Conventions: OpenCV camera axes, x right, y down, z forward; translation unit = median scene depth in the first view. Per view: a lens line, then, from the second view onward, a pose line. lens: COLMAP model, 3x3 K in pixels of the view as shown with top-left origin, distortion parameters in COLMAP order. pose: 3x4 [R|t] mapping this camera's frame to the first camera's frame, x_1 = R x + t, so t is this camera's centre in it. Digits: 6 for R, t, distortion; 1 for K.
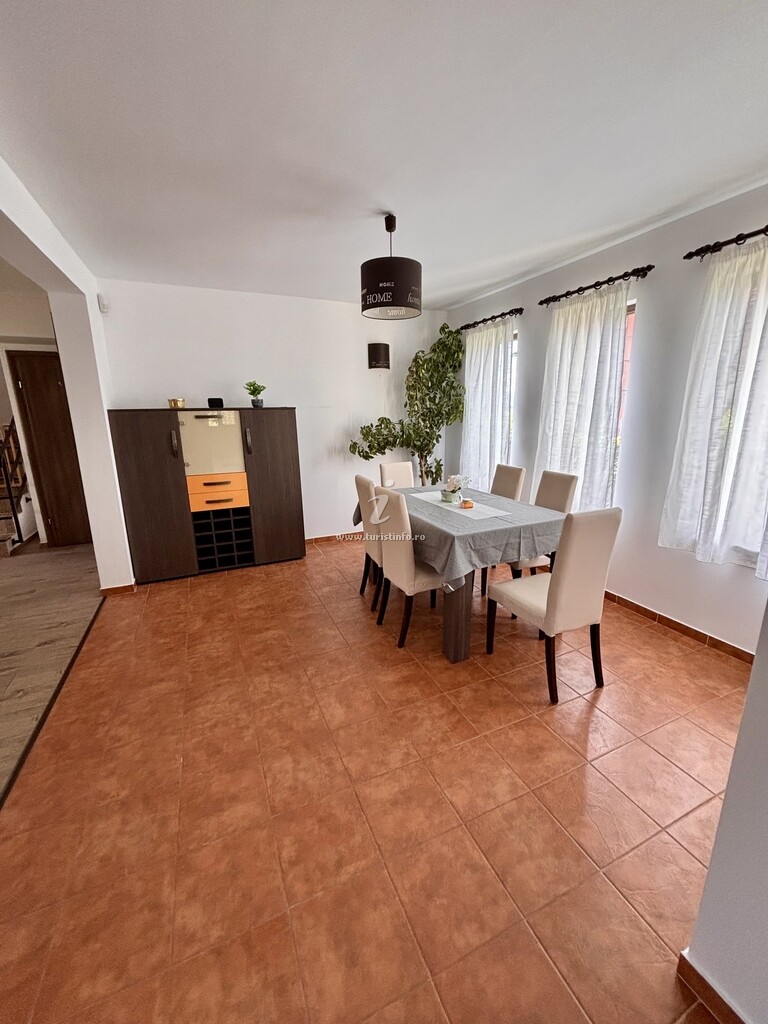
lens RADIAL K [[411.2, 0, 384.0], [0, 411.2, 512.0], [0, 0, 1]] dist [0.000918, 0.000079]
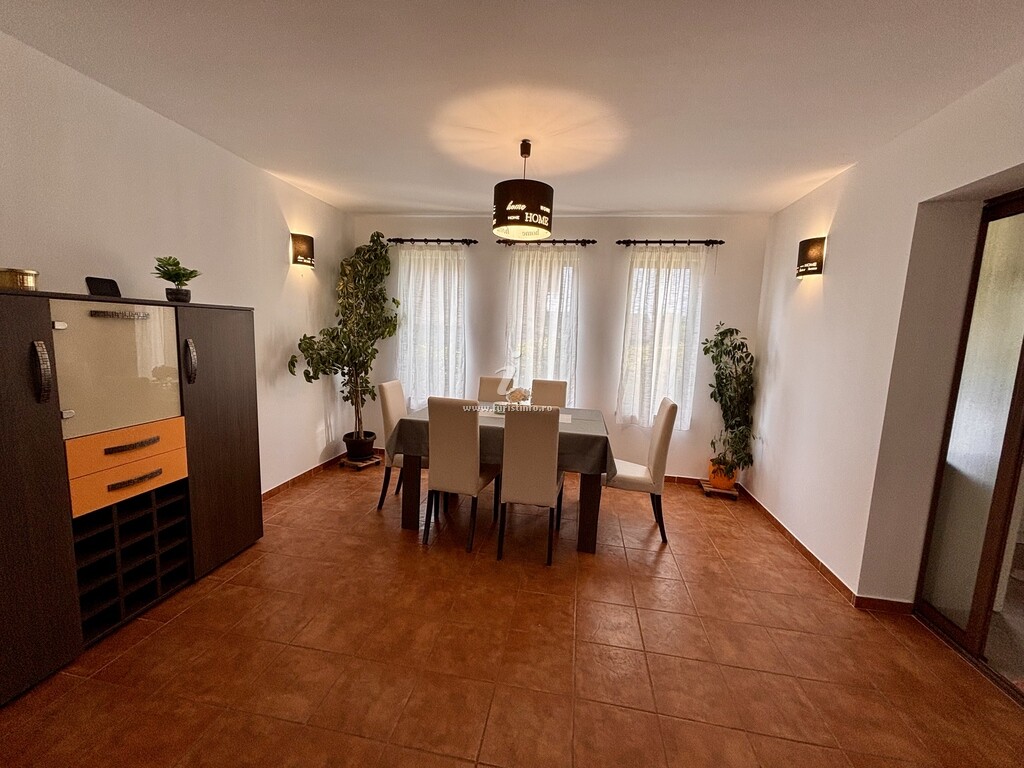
lens RADIAL K [[411.2, 0, 512.0], [0, 411.2, 382.4], [0, 0, 1]] dist [0.000918, 0.000079]
pose [[0.555981, -0.064852, 0.828661, -0.567219], [0.150235, 0.988372, -0.023447, -0.064595], [-0.817505, 0.137530, 0.559259, 0.330392]]
